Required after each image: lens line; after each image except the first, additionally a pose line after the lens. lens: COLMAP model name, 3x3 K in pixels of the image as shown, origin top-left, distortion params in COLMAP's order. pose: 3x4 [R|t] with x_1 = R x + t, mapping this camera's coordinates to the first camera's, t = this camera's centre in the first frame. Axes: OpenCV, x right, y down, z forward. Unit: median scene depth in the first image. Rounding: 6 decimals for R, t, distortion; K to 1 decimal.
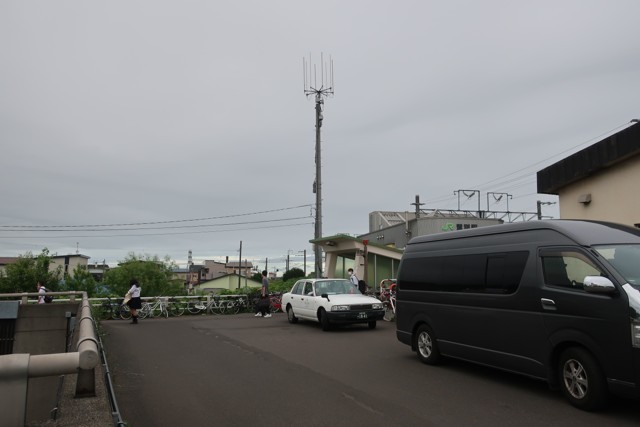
lens RADIAL K [[502.7, 0, 320.0], [0, 502.7, 213.5], [0, 0, 1]] dist [-0.001635, -0.003502]
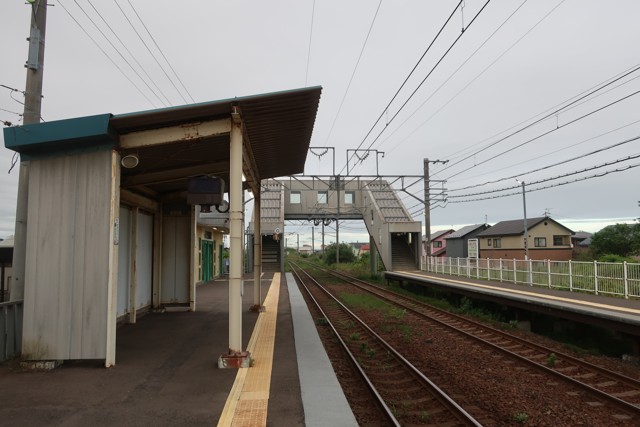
lens RADIAL K [[502.7, 0, 320.0], [0, 502.7, 213.5], [0, 0, 1]] dist [-0.001635, -0.003502]
pose [[0.992343, -0.020877, -0.121739, 0.714872], [0.027924, 0.998014, 0.056472, 0.015055], [0.120318, -0.059439, 0.990954, 0.518441]]
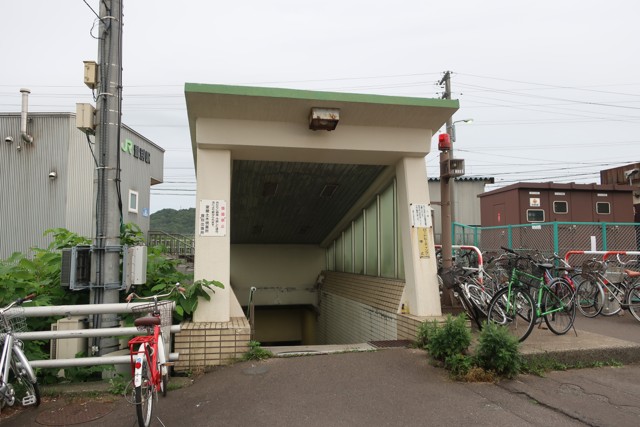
lens RADIAL K [[502.7, 0, 320.0], [0, 502.7, 213.5], [0, 0, 1]] dist [-0.001635, -0.003502]
pose [[0.225223, 0.078772, 0.971118, -0.223930], [-0.129098, 0.990351, -0.050392, 0.109197], [-0.965716, -0.114020, 0.233220, 0.786711]]
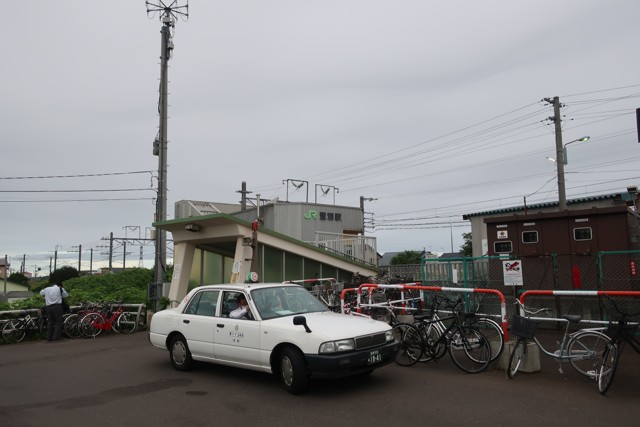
lens RADIAL K [[502.7, 0, 320.0], [0, 502.7, 213.5], [0, 0, 1]] dist [-0.001635, -0.003502]
pose [[0.906587, 0.039906, 0.420129, -0.090752], [-0.041453, 0.999126, -0.005450, 0.032382], [-0.419979, -0.012475, 0.907448, 0.285171]]
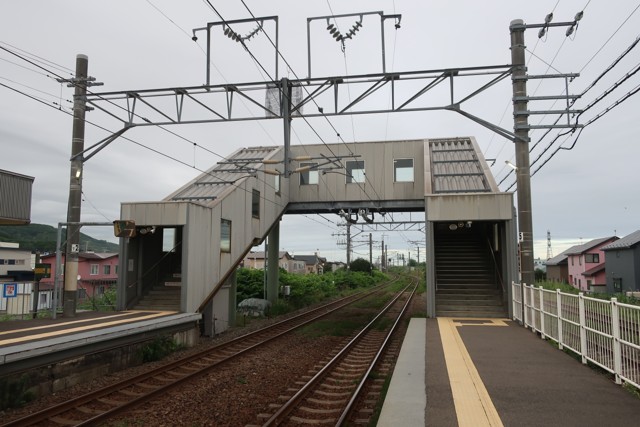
lens RADIAL K [[502.7, 0, 320.0], [0, 502.7, 213.5], [0, 0, 1]] dist [-0.001635, -0.003502]
pose [[0.919557, -0.042083, -0.390696, 0.846041], [0.052182, 0.998521, 0.015264, 0.129529], [0.389476, -0.034423, 0.920393, 1.366041]]
